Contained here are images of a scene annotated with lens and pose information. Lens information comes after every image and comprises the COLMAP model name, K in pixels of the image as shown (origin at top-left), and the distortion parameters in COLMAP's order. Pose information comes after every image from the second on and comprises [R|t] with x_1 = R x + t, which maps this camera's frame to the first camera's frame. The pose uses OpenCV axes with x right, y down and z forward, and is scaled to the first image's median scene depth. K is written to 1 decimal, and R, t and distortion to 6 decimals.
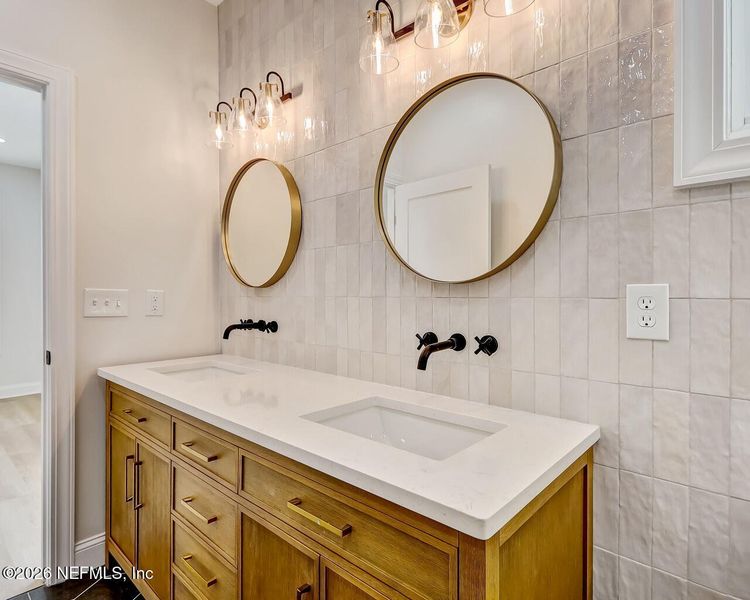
lens RADIAL K [[416.3, 0, 370.8], [0, 416.3, 294.0], [0, 0, 1]] dist [0.011470, 0.000544]
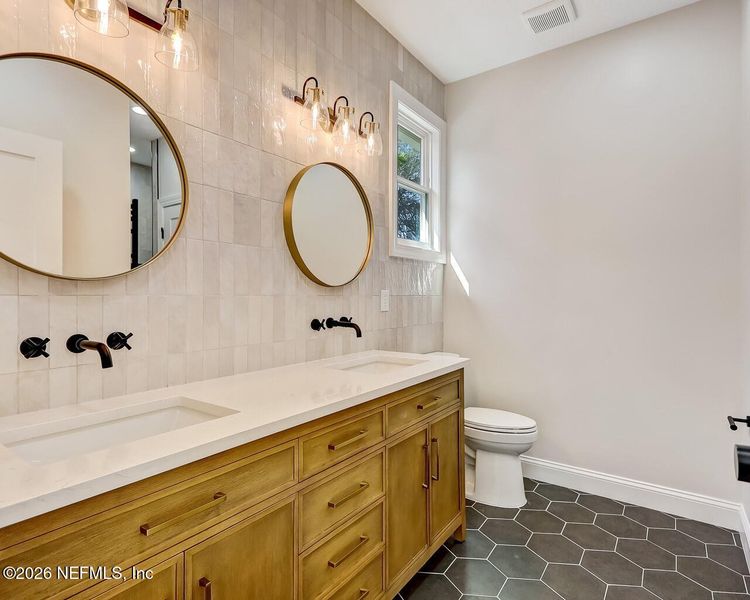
lens RADIAL K [[416.3, 0, 370.8], [0, 416.3, 294.0], [0, 0, 1]] dist [0.011470, 0.000544]
pose [[-0.118988, -0.002392, 0.992893, -1.146015], [-0.010188, 0.999947, 0.001188, -0.000784], [-0.992843, -0.009974, -0.119006, 0.827502]]
